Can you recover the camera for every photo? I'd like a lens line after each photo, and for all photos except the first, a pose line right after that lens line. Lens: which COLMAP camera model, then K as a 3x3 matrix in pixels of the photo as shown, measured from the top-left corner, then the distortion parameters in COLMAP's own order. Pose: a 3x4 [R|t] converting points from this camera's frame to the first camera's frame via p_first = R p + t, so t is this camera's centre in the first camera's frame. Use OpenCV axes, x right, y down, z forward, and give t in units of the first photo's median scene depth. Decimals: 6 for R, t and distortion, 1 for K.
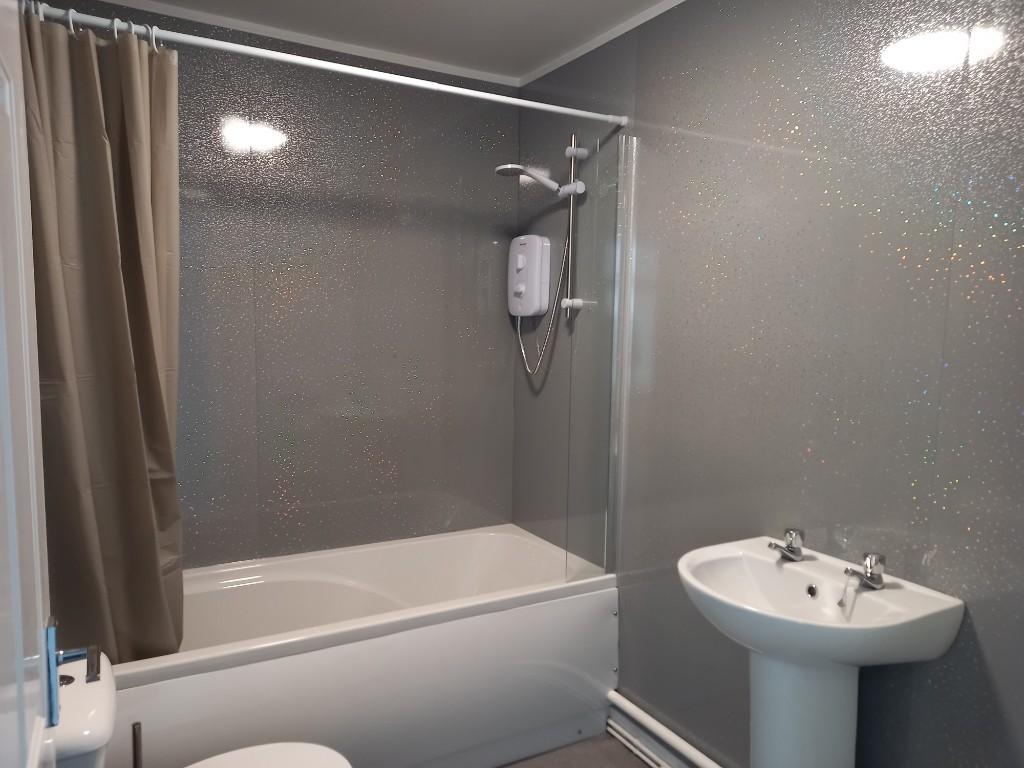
lens RADIAL K [[734.0, 0, 513.6], [0, 734.0, 385.1], [0, 0, 1]] dist [0.056334, -0.050012]
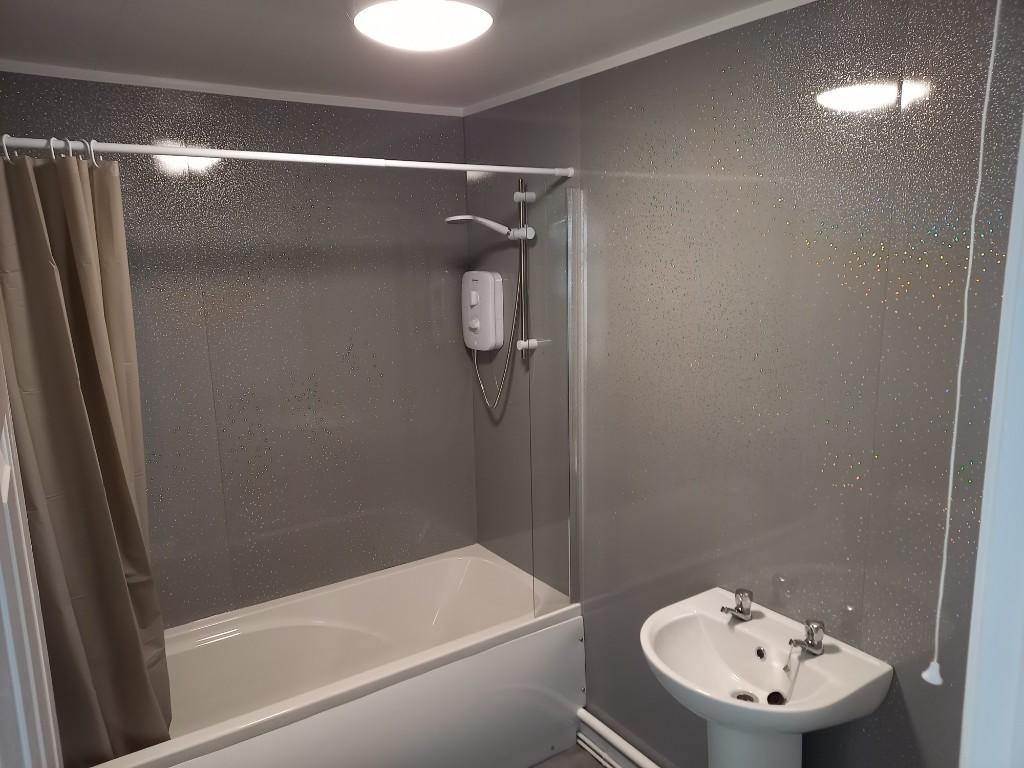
lens RADIAL K [[737.4, 0, 512.0], [0, 737.4, 384.0], [0, 0, 1]] dist [0.059380, -0.062342]
pose [[0.996823, -0.052991, 0.059468, -0.005909], [0.047583, 0.994900, 0.088942, -0.157784], [-0.063878, -0.085829, 0.994260, -0.025971]]
